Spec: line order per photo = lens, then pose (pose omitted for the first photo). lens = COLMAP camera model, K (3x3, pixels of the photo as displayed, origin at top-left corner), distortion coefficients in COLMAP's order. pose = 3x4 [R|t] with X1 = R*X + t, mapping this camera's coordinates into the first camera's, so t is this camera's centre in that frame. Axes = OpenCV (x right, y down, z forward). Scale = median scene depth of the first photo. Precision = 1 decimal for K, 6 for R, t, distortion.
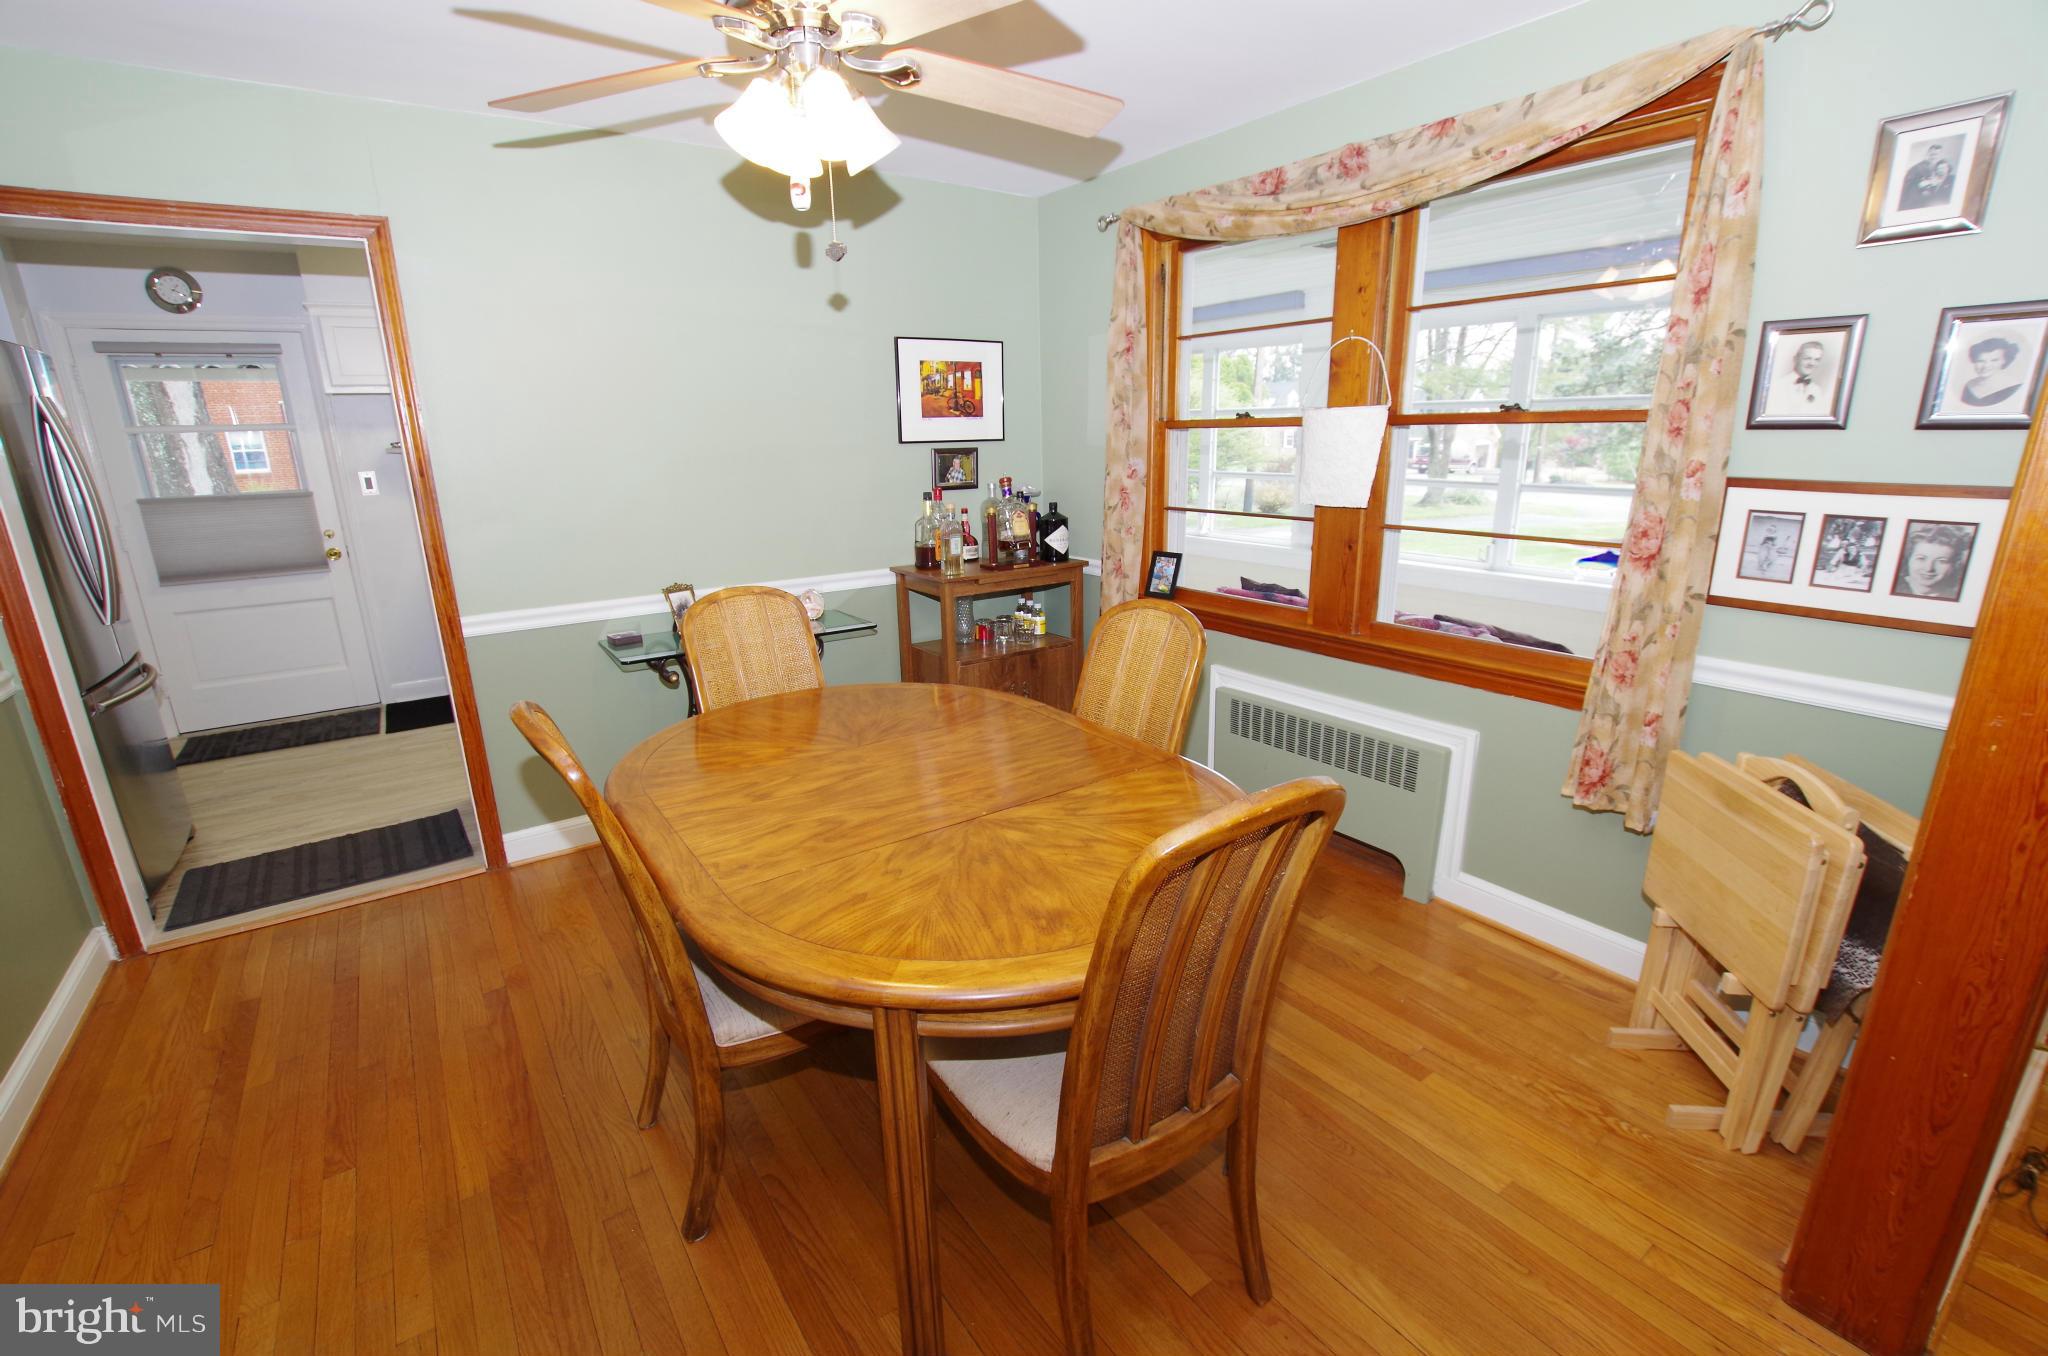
lens RADIAL K [[891.9, 0, 1015.5], [0, 891.9, 686.6], [0, 0, 1]] dist [-0.027163, 0.001336]
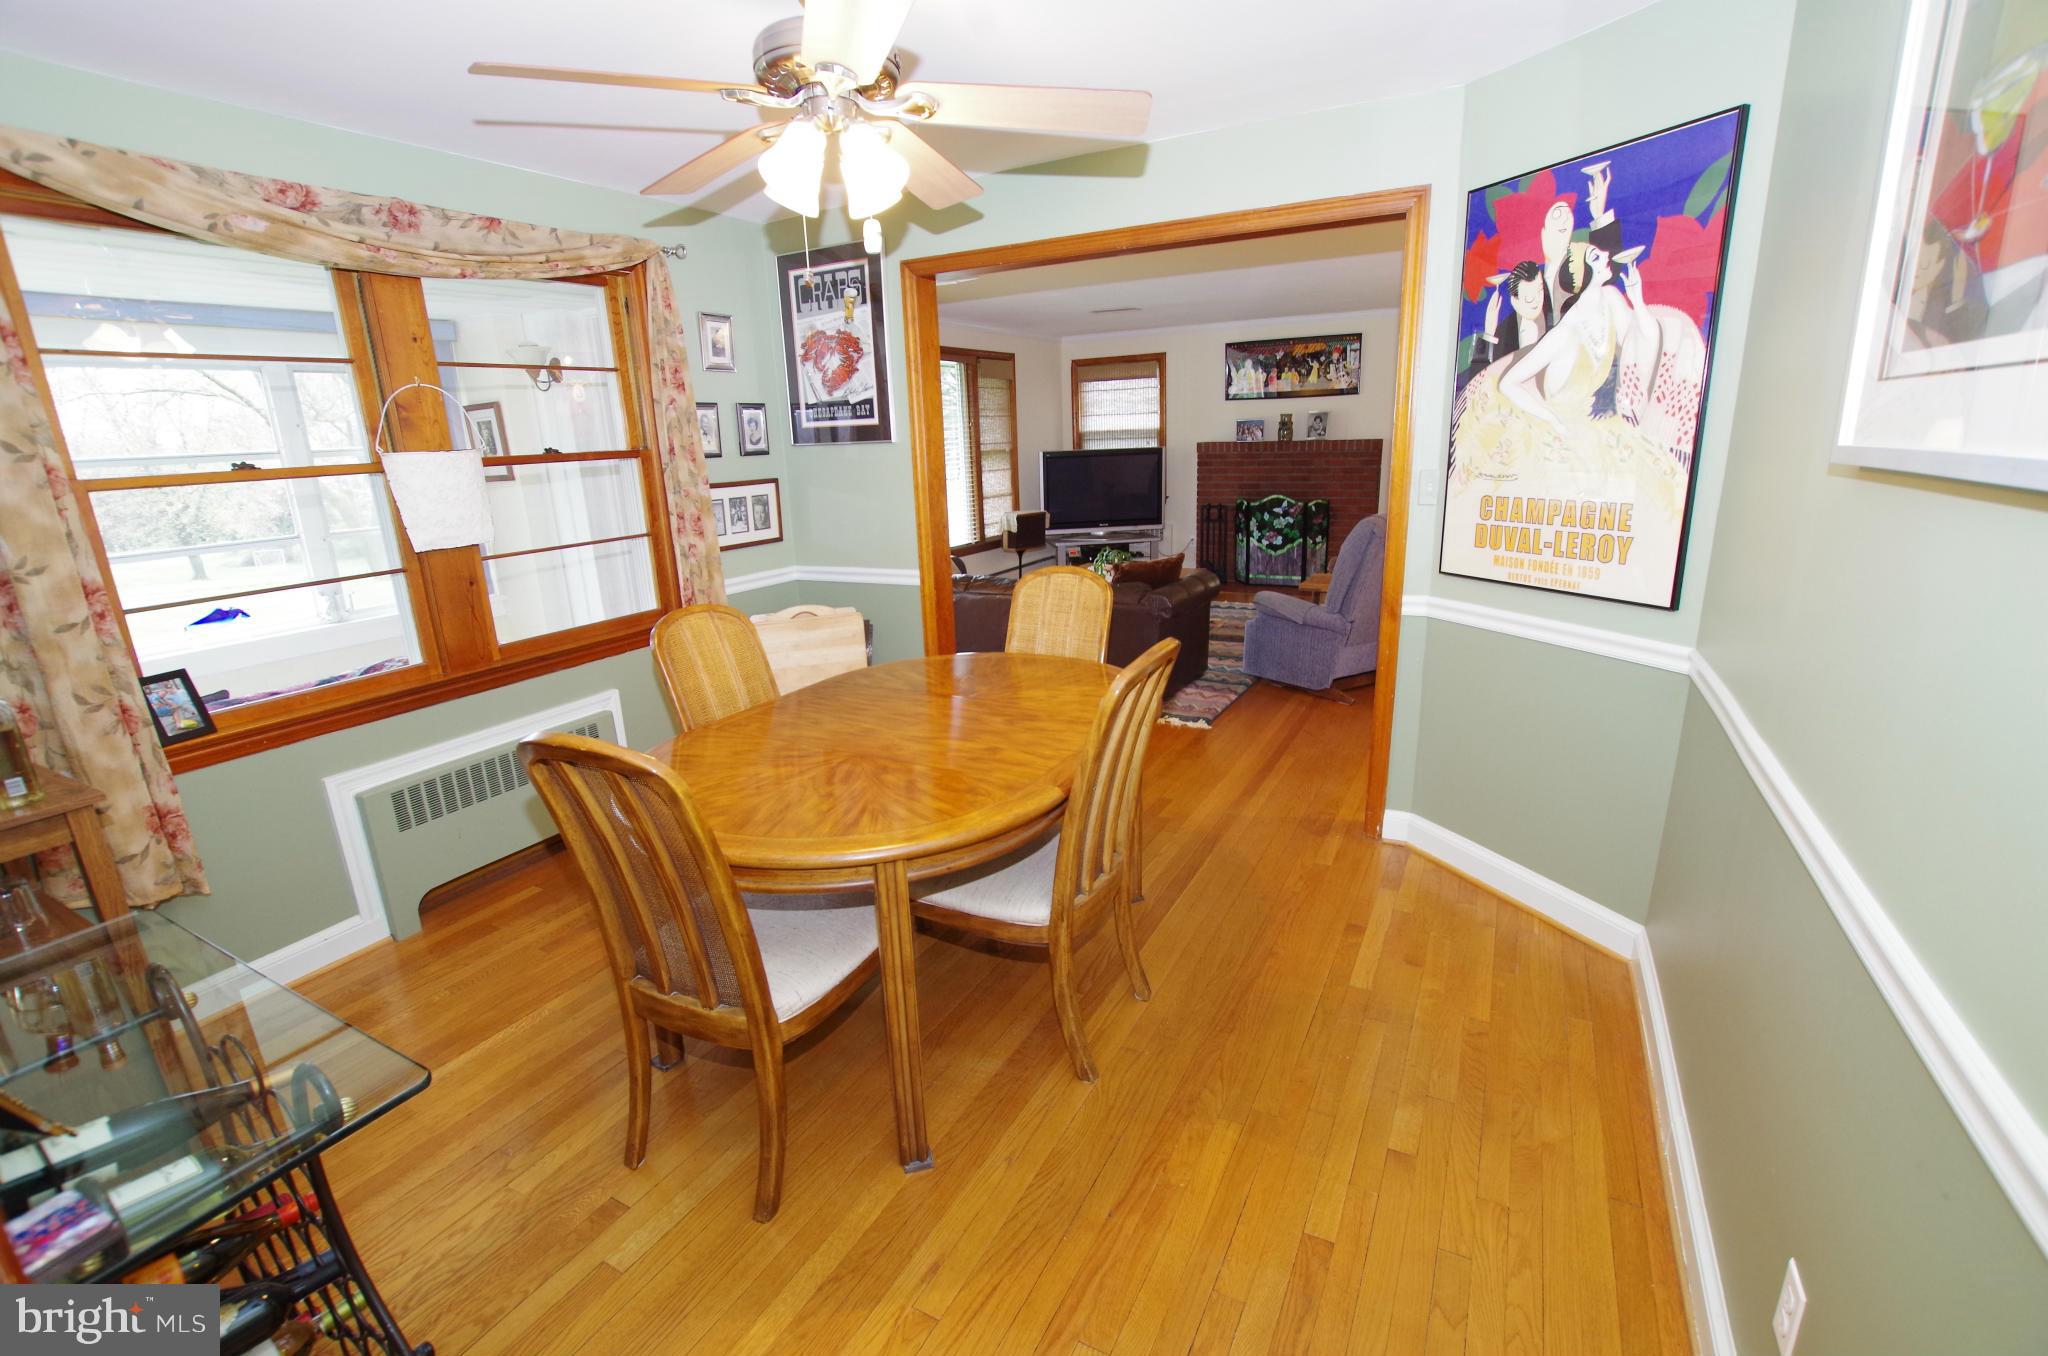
lens RADIAL K [[891.9, 0, 1017.8], [0, 891.9, 687.3], [0, 0, 1]] dist [-0.027163, 0.001336]
pose [[-0.434129, -0.212474, 0.875435, -0.869992], [0.293330, 0.885487, 0.360376, -0.242931], [-0.851757, 0.413241, -0.322090, 0.867180]]
